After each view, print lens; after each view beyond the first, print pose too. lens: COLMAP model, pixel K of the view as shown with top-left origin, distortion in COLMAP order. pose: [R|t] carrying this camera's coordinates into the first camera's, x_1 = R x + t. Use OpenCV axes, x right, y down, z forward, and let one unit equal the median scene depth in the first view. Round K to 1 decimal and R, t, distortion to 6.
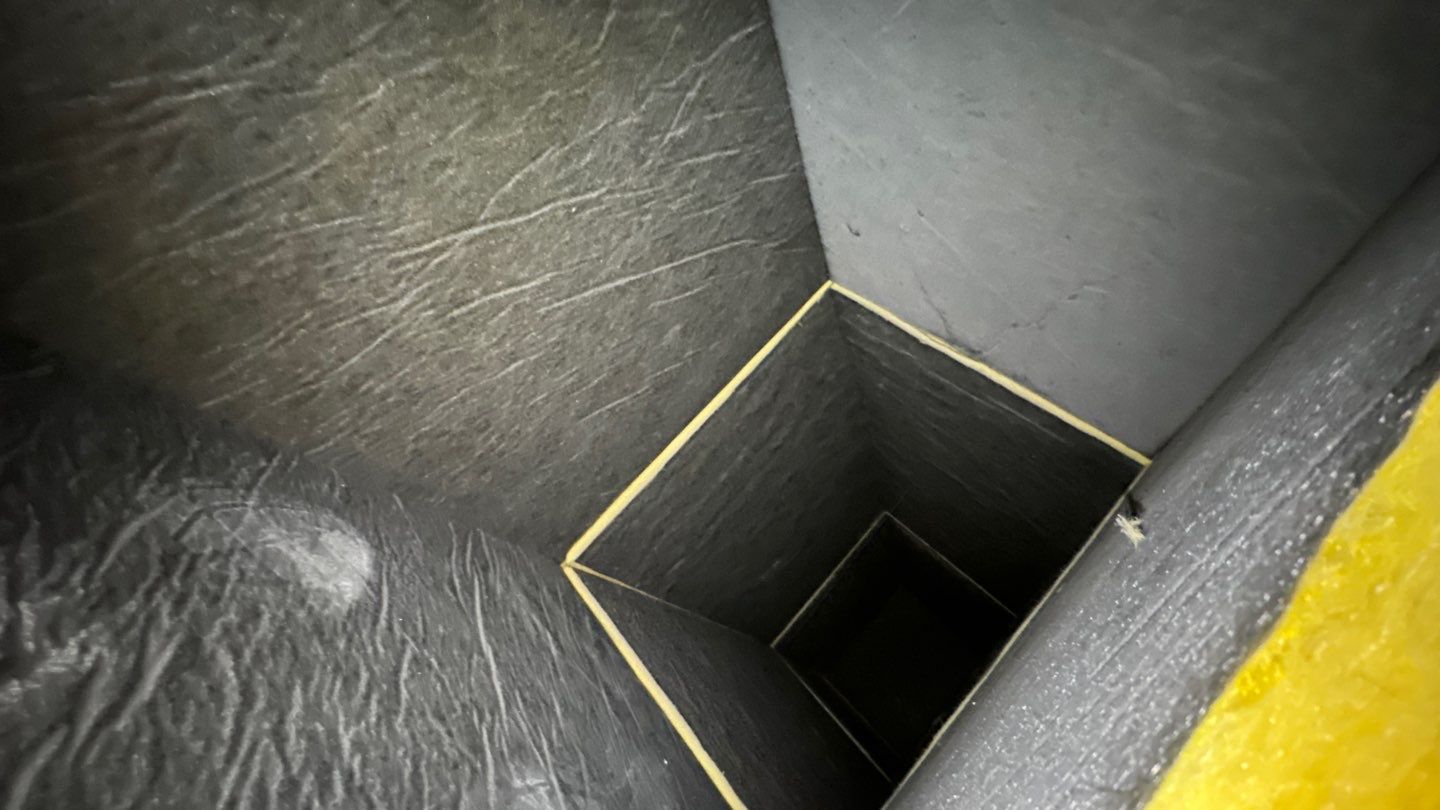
lens RADIAL K [[587.9, 0, 720.5], [0, 587.9, 409.3], [0, 0, 1]] dist [-0.001881, -0.000242]
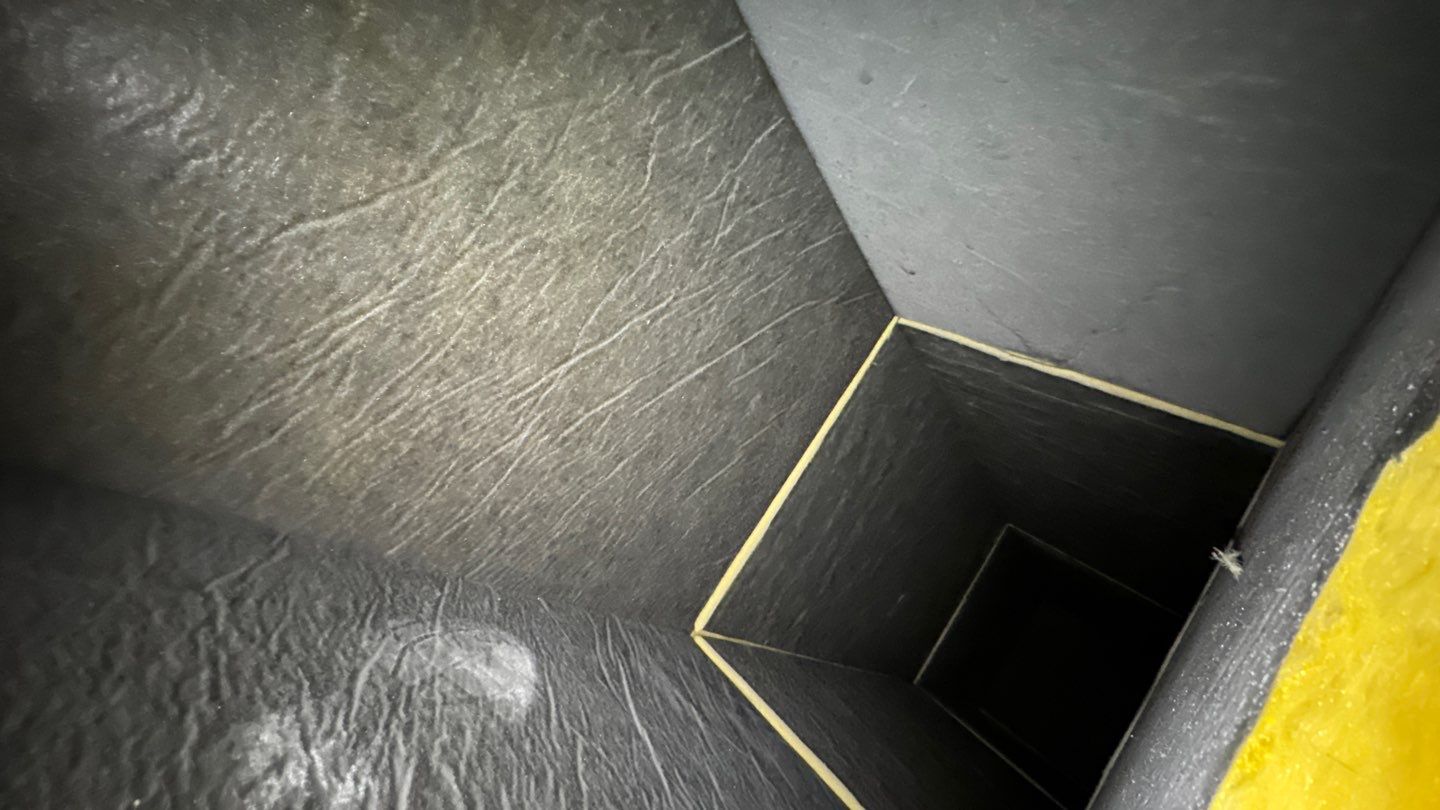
lens RADIAL K [[586.3, 0, 715.9], [0, 586.3, 409.5], [0, 0, 1]] dist [-0.001417, 0.000189]
pose [[0.969554, -0.190728, -0.153586, 0.017167], [0.179967, 0.980308, -0.081288, -0.064347], [0.166066, 0.051173, 0.984786, -0.080525]]
